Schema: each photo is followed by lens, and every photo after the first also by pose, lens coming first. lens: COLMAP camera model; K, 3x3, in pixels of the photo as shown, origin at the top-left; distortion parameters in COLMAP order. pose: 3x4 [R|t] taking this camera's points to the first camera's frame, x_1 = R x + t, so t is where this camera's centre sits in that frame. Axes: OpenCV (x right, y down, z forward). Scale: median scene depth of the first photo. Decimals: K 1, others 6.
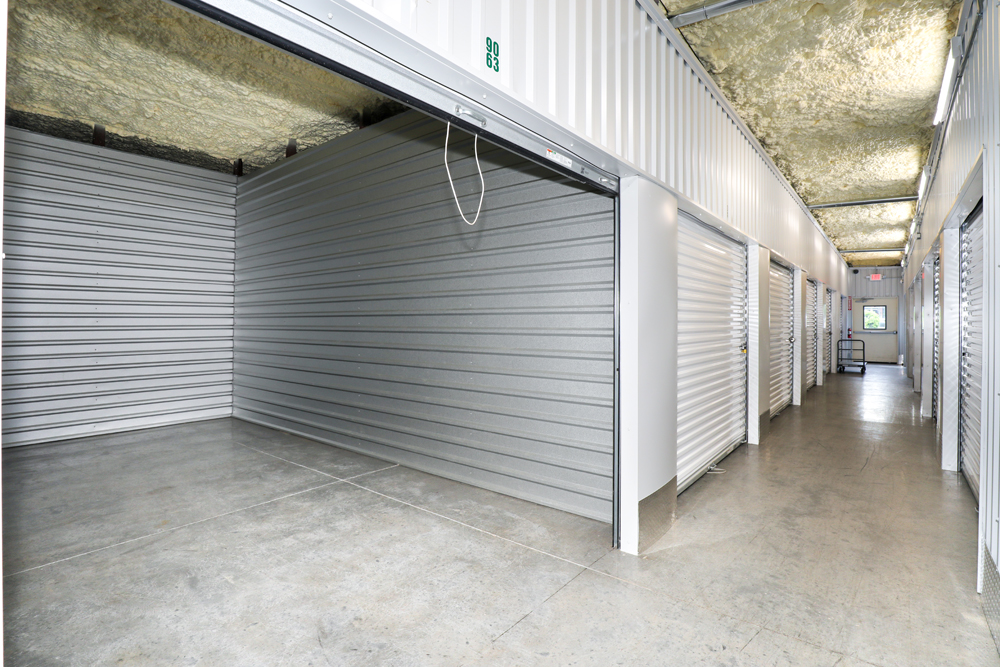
lens RADIAL K [[485.6, 0, 522.1], [0, 485.6, 316.2], [0, 0, 1]] dist [-0.000617, 0.001452]
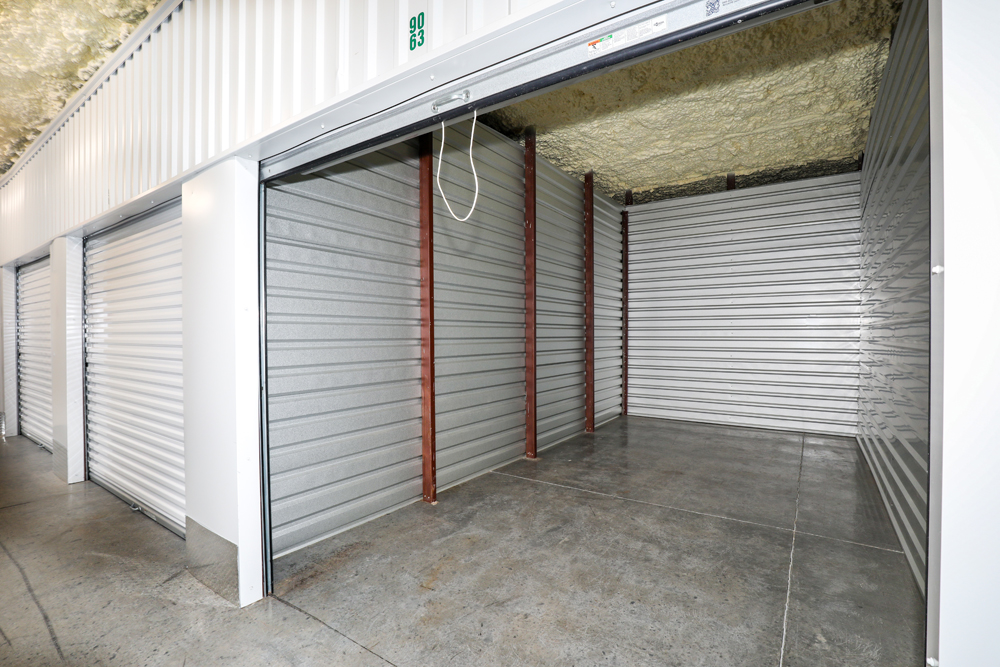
lens RADIAL K [[466.3, 0, 511.3], [0, 466.3, 336.6], [0, 0, 1]] dist [-0.016519, -0.000043]
pose [[0.085816, 0.007621, -0.996282, 0.443406], [0.009650, 0.999917, 0.008480, 0.007898], [0.996264, -0.010342, 0.085735, 0.604938]]
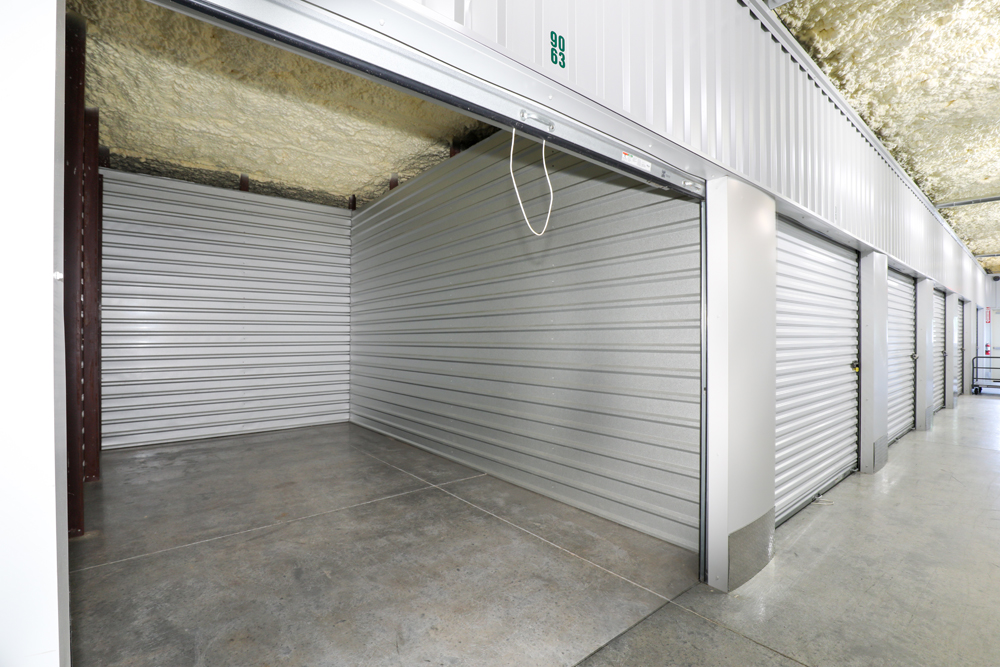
lens RADIAL K [[456.6, 0, 518.1], [0, 456.6, 336.9], [0, 0, 1]] dist [-0.011522, 0.000278]
pose [[0.979223, -0.004222, -0.202744, 0.021456], [0.006169, 0.999941, 0.008974, 0.001124], [0.202694, -0.010039, 0.979191, 0.070965]]
